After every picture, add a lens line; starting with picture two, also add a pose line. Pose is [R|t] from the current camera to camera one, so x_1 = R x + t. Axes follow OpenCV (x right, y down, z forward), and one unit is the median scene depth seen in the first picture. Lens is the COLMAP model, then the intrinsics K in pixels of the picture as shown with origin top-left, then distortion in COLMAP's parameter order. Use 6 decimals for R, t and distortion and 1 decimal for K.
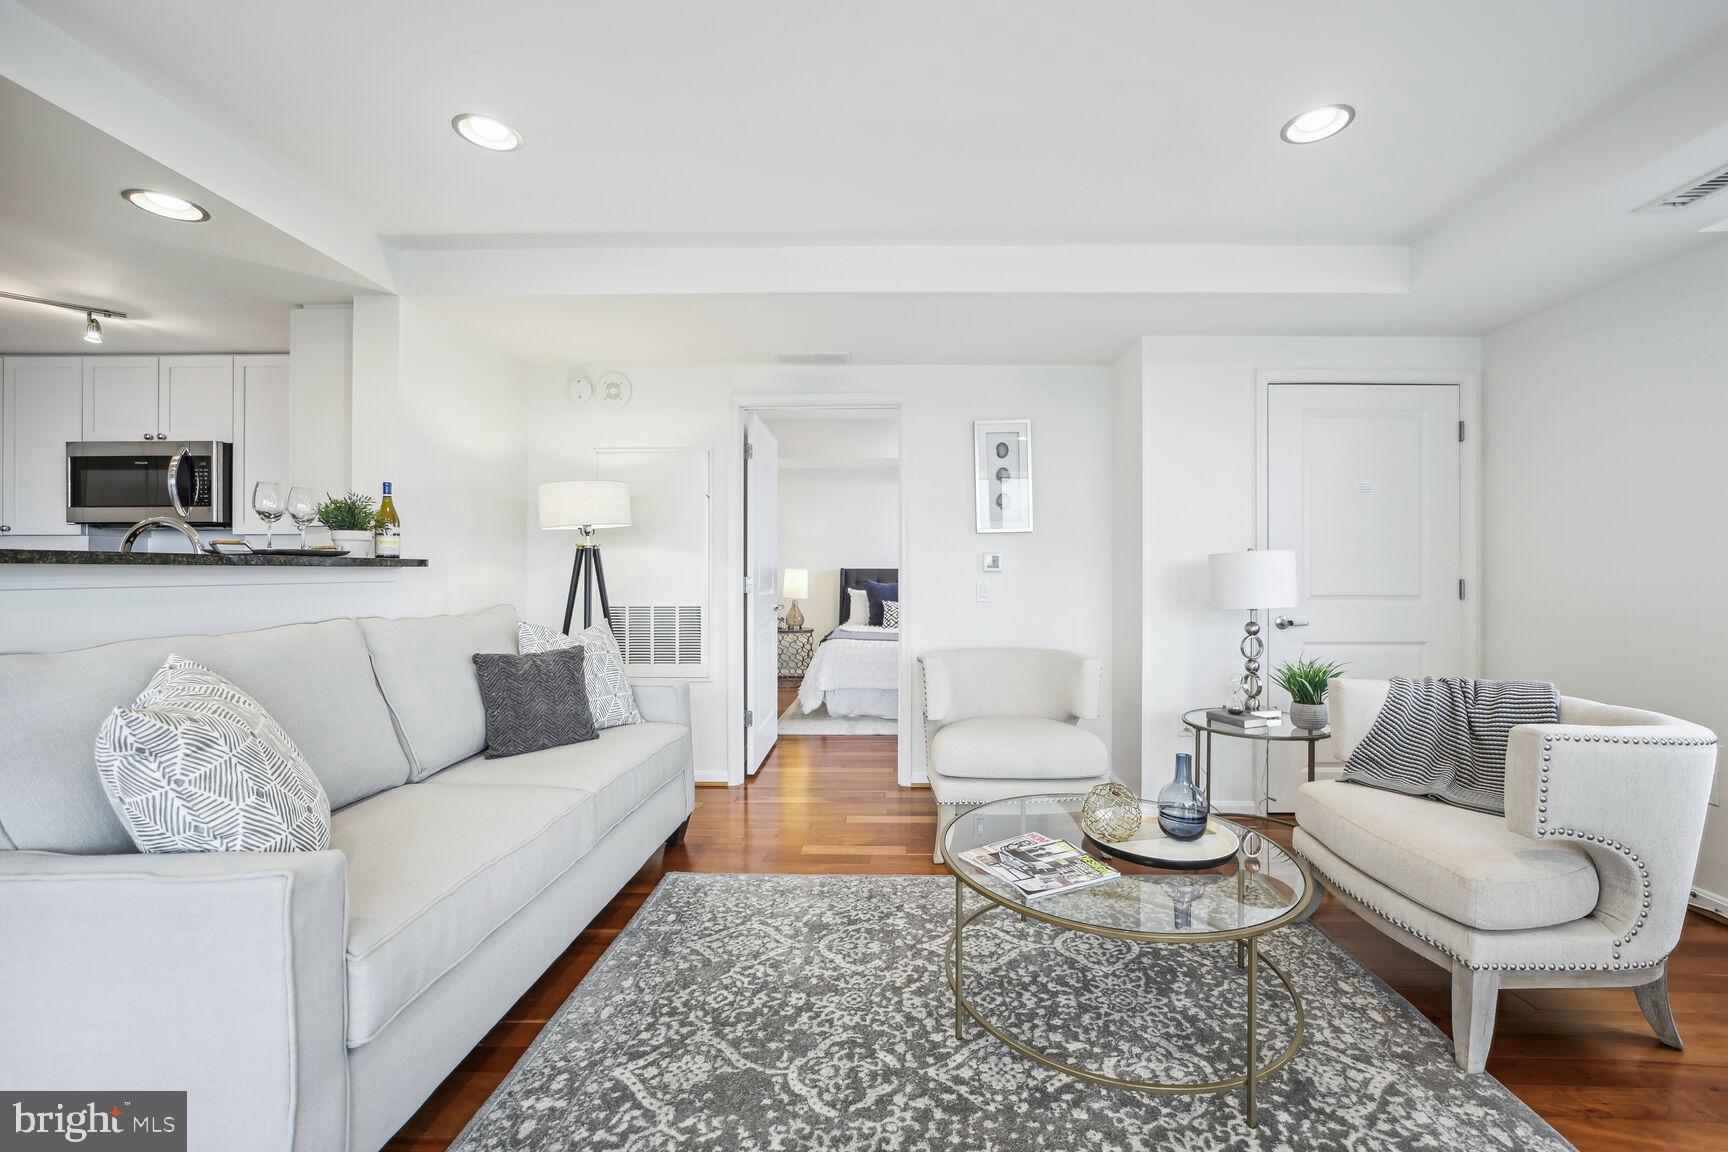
lens RADIAL K [[684.1, 0, 841.1], [0, 684.1, 568.5], [0, 0, 1]] dist [-0.014228, 0.005093]
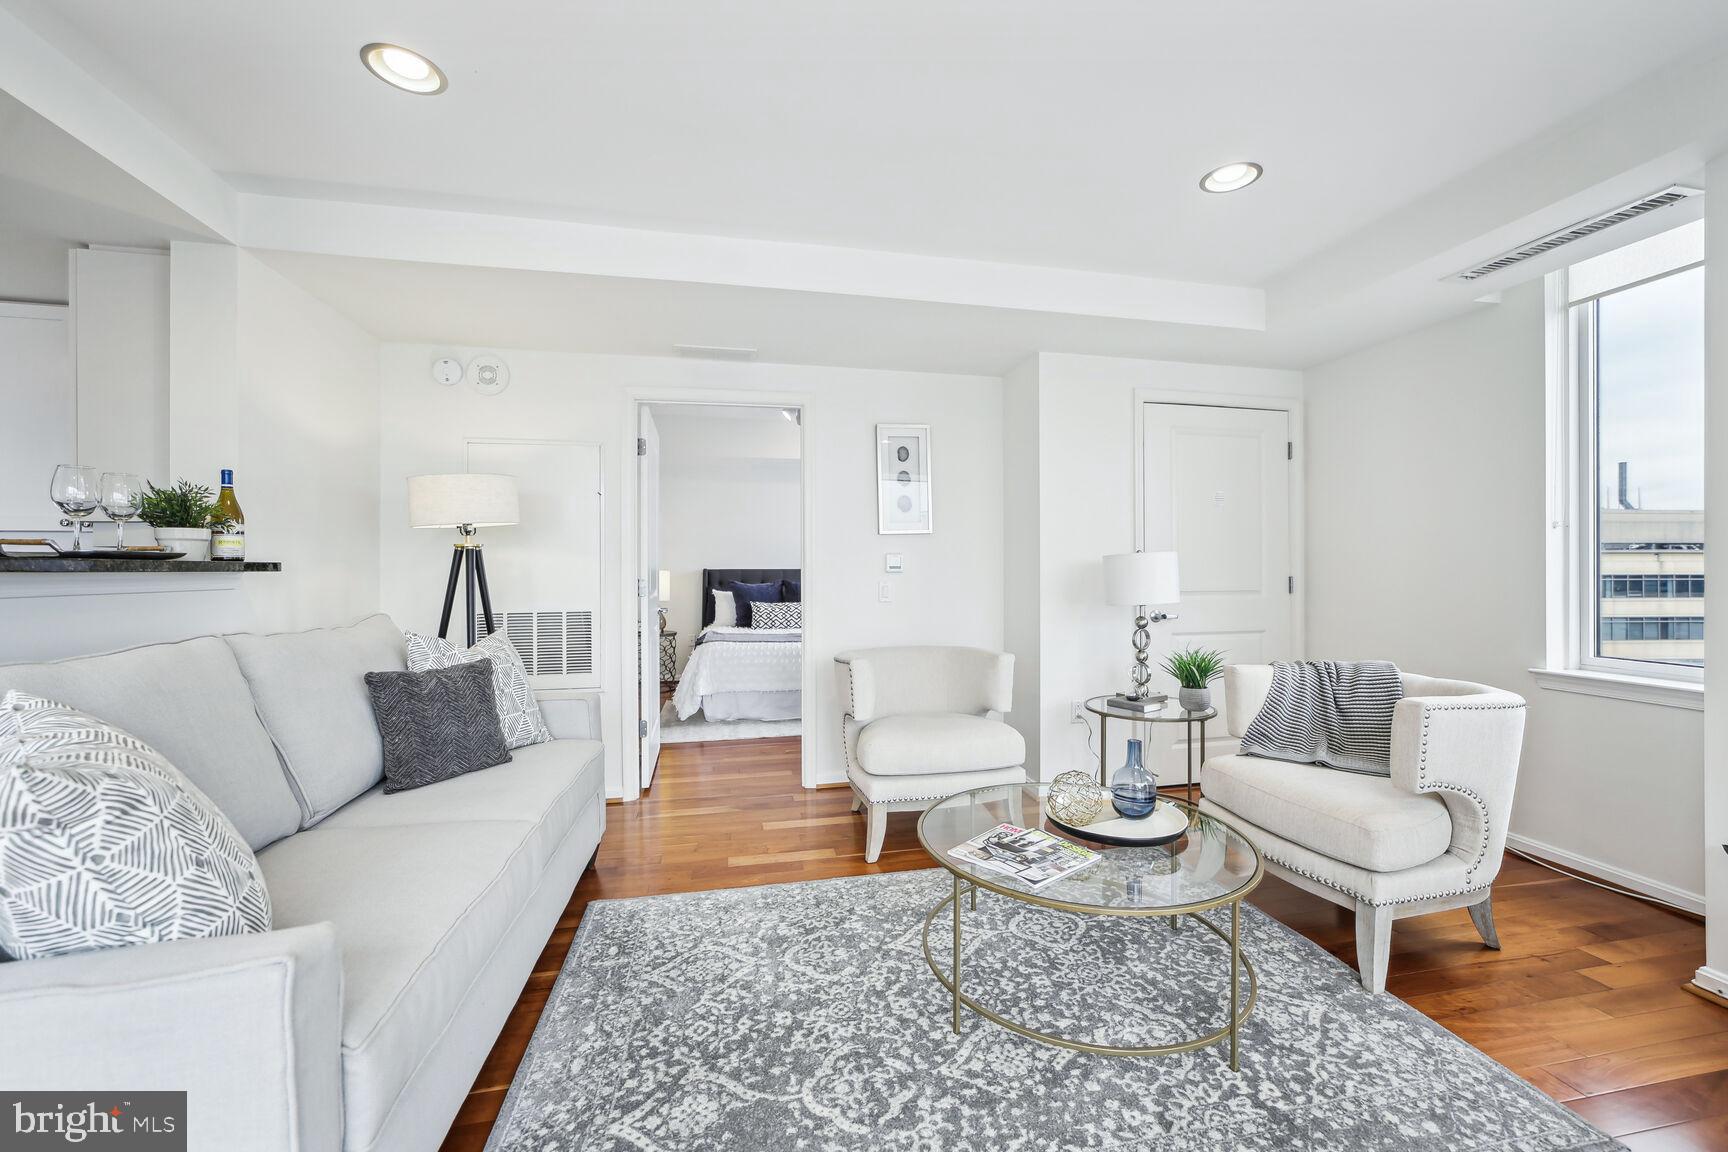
lens RADIAL K [[684.1, 0, 870.2], [0, 684.1, 566.9], [0, 0, 1]] dist [-0.014228, 0.005093]
pose [[0.974361, -0.004526, 0.224946, -0.159659], [0.005163, 0.999984, -0.002245, -0.004181], [-0.224933, 0.003349, 0.974369, 0.031368]]
